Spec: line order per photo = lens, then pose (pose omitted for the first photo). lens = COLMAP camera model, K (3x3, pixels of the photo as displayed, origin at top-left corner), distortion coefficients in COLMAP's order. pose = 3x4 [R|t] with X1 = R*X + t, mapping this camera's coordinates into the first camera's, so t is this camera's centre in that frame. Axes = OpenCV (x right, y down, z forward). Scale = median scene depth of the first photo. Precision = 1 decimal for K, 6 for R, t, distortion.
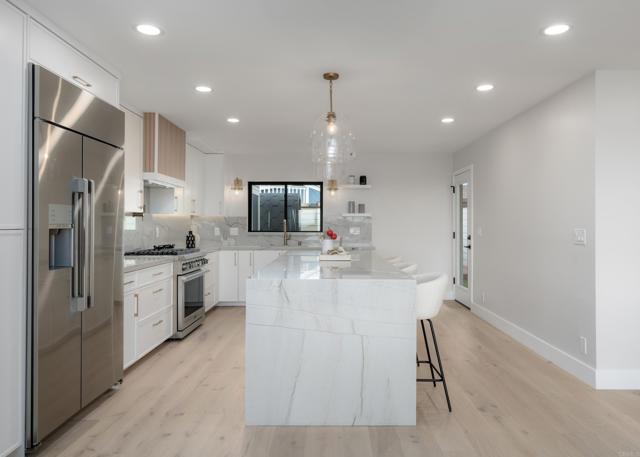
lens RADIAL K [[463.6, 0, 324.2], [0, 463.6, 225.9], [0, 0, 1]] dist [0.005863, -0.002265]
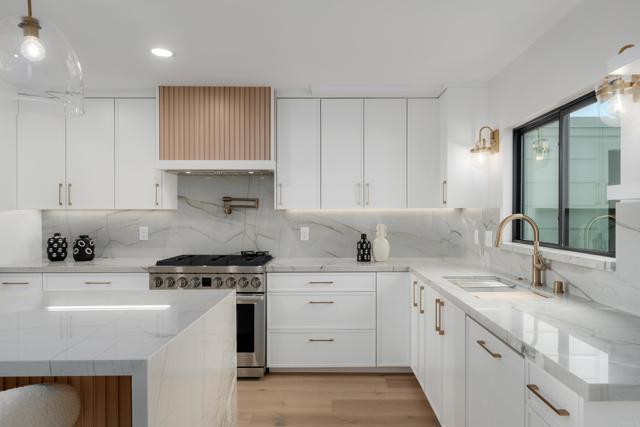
lens RADIAL K [[414.7, 0, 323.8], [0, 414.7, 215.9], [0, 0, 1]] dist [-0.000432, 0.001230]
pose [[0.024393, 0.000573, -0.999702, 0.268276], [-0.002927, 0.999996, 0.000502, -0.013225], [0.999698, 0.002914, 0.024394, 0.932489]]
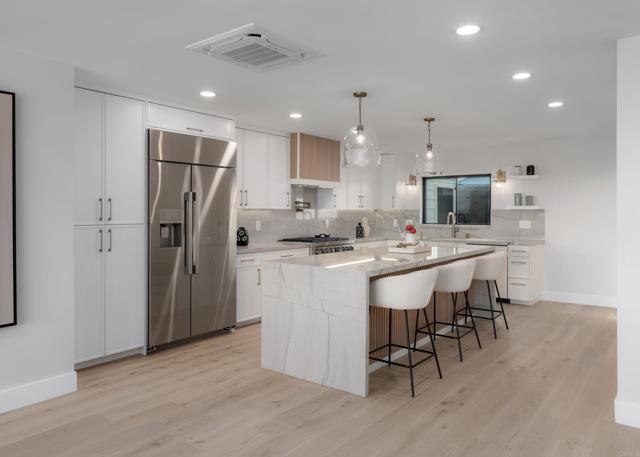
lens RADIAL K [[463.6, 0, 321.0], [0, 463.6, 212.8], [0, 0, 1]] dist [0.005863, -0.002265]
pose [[0.790951, -0.000078, -0.611880, 0.354857], [-0.001297, 0.999998, -0.001804, -0.012004], [0.611879, 0.002221, 0.790949, 0.007357]]
